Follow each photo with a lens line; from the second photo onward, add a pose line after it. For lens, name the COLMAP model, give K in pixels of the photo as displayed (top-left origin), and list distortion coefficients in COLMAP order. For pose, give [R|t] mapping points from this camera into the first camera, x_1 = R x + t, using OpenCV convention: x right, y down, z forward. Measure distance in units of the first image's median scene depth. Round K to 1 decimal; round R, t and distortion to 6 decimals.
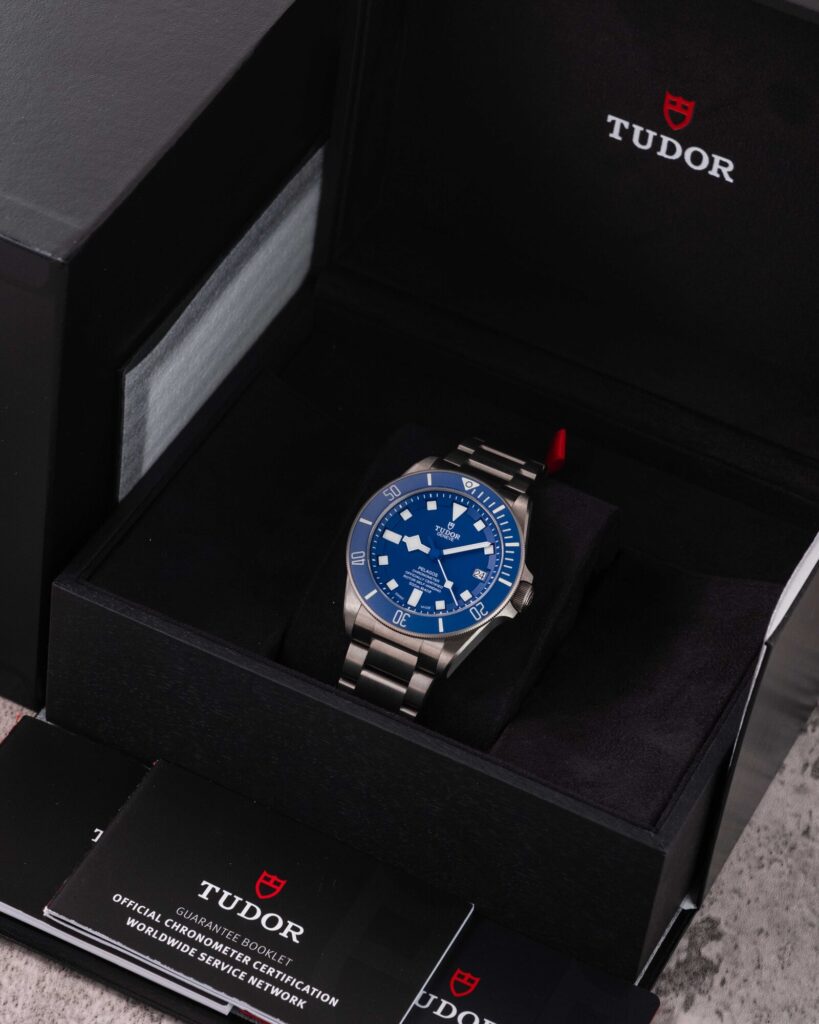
lens RADIAL K [[4642.0, 0, 407.9], [0, 4642.0, 514.2], [0, 0, 1]] dist [-1.443774, 0.000000]
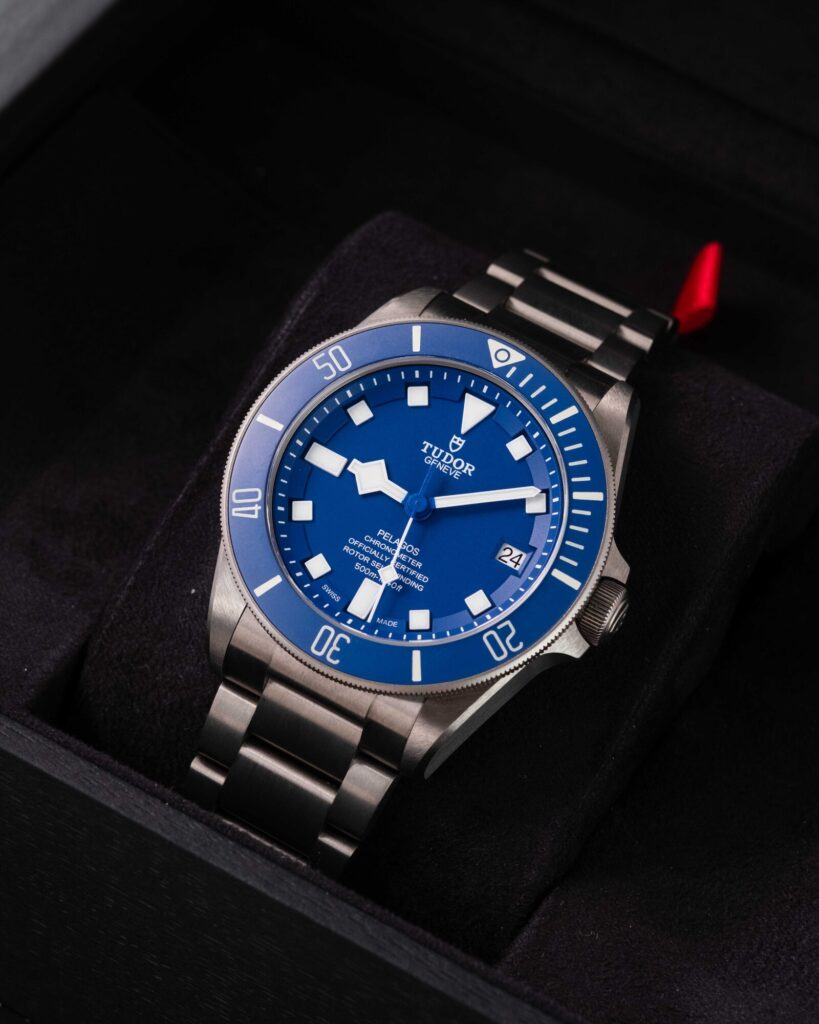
lens RADIAL K [[4642.0, 0, 443.8], [0, 4642.0, 559.9], [0, 0, 1]] dist [-1.443774, 0.000000]
pose [[0.997562, 0.067650, -0.017136, 0.016596], [-0.066532, 0.996034, 0.059080, -0.012904], [0.021065, -0.057796, 0.998106, 0.548523]]
